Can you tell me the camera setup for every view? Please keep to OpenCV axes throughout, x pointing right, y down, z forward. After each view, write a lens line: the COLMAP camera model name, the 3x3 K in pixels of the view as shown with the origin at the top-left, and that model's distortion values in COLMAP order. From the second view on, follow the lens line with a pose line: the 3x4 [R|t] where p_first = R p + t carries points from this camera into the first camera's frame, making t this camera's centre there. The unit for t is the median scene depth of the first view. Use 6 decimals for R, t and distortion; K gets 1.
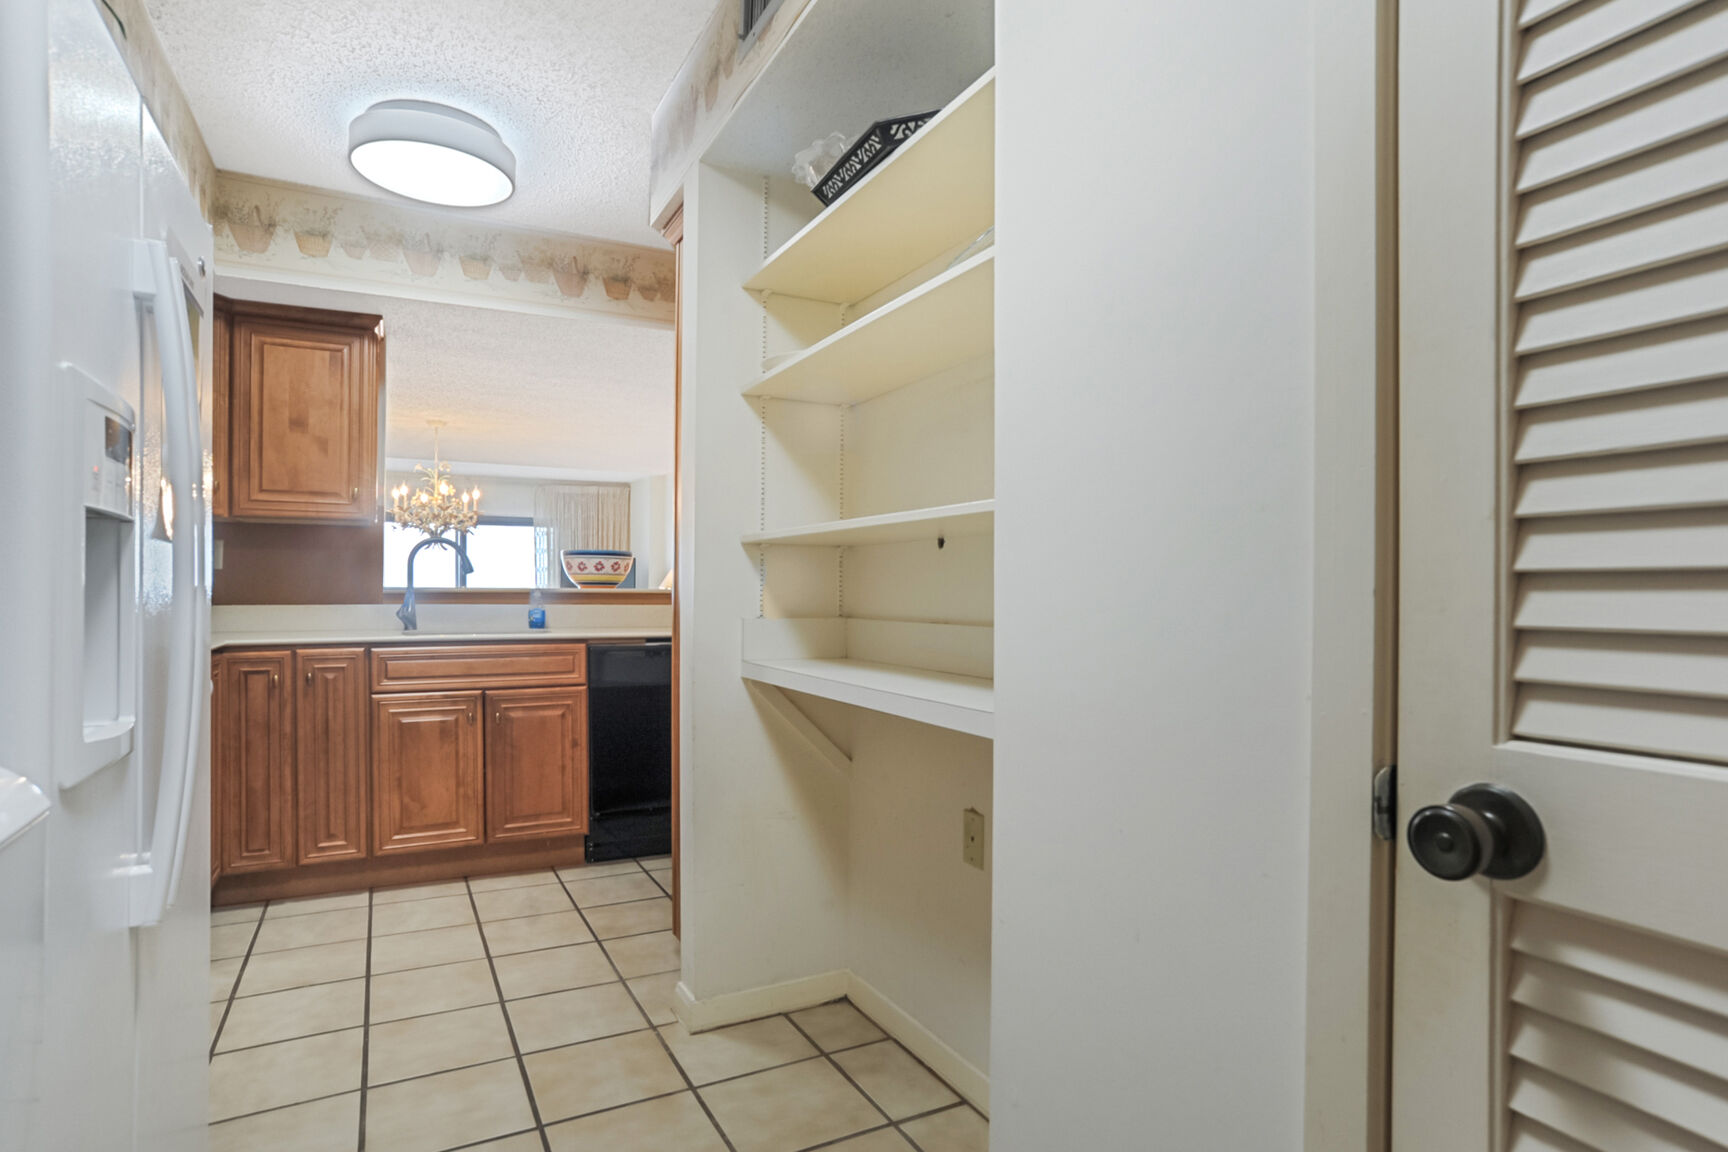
lens RADIAL K [[910.8, 0, 860.0], [0, 910.8, 593.5], [0, 0, 1]] dist [-0.076147, 0.050628]
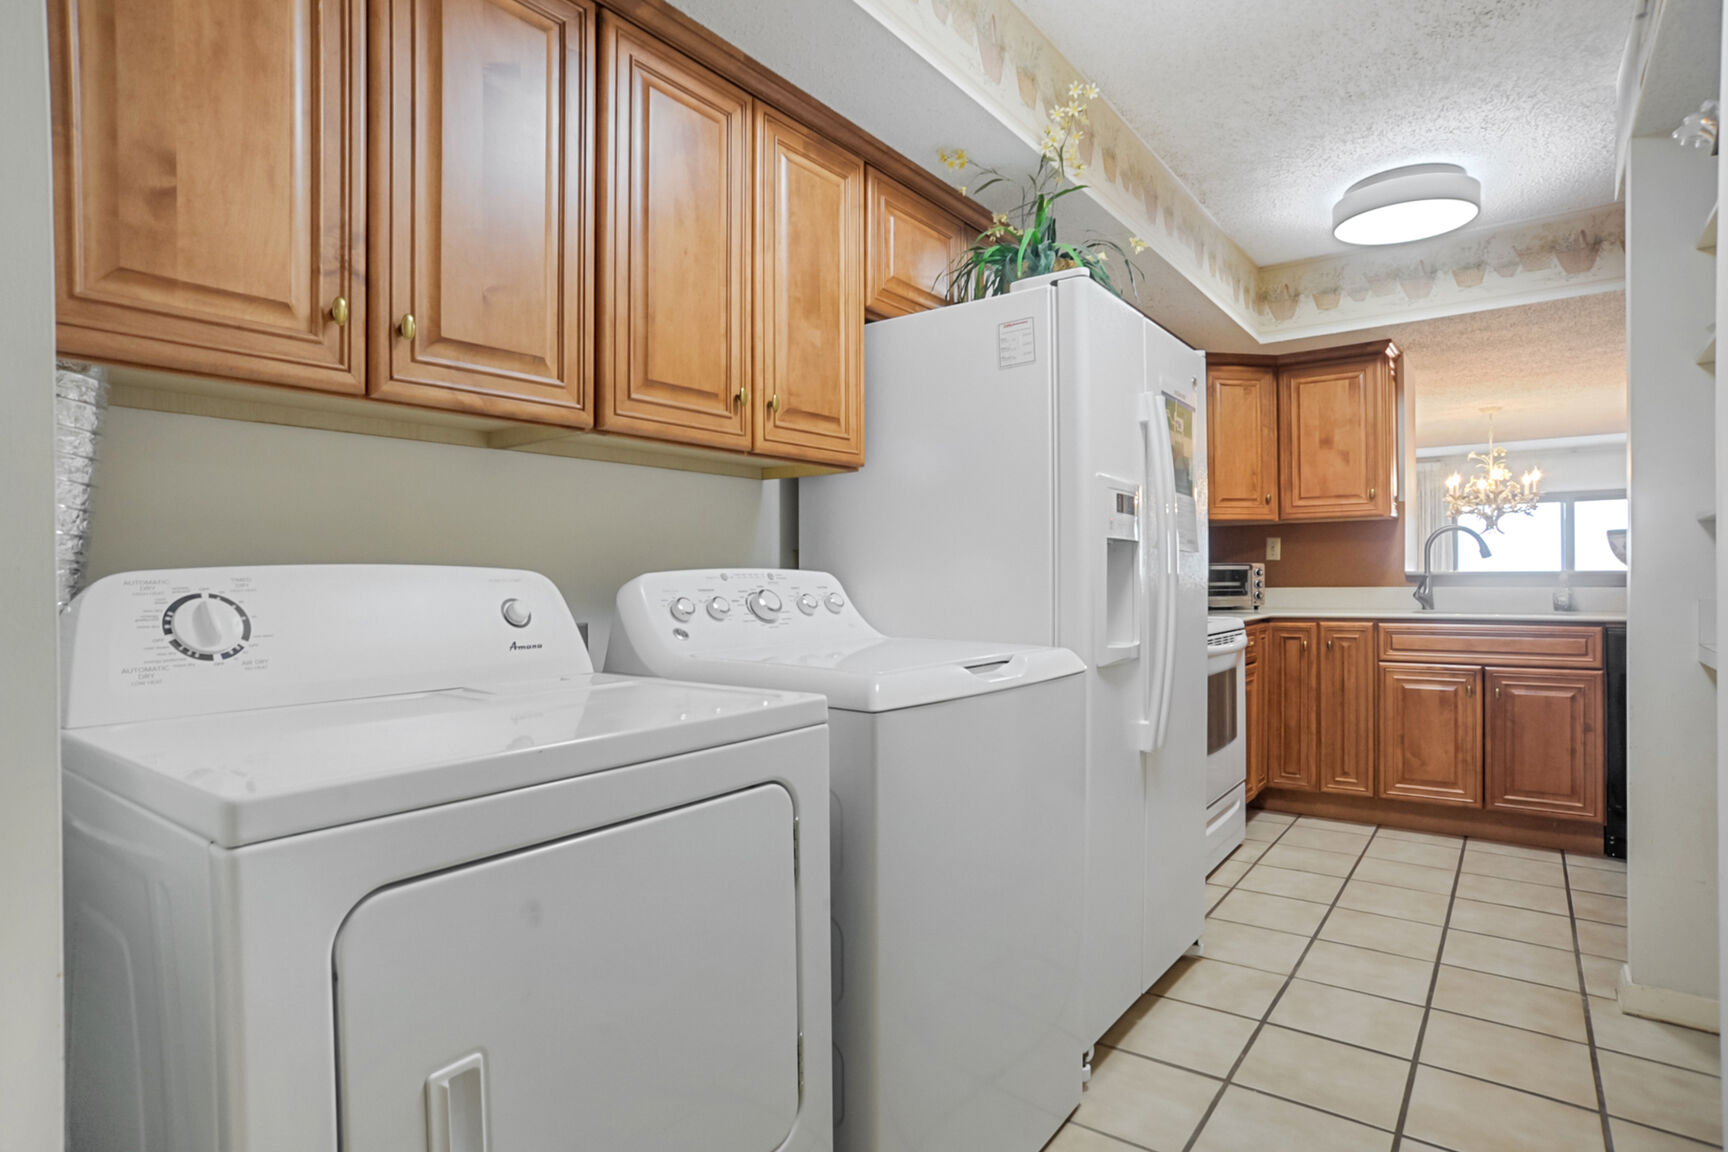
lens RADIAL K [[910.8, 0, 860.0], [0, 910.8, 593.5], [0, 0, 1]] dist [-0.076147, 0.050628]
pose [[0.422004, 0.006824, -0.906568, 0.237608], [0.008256, 0.999901, 0.011369, 0.002111], [0.906556, -0.012282, 0.421906, -0.130229]]
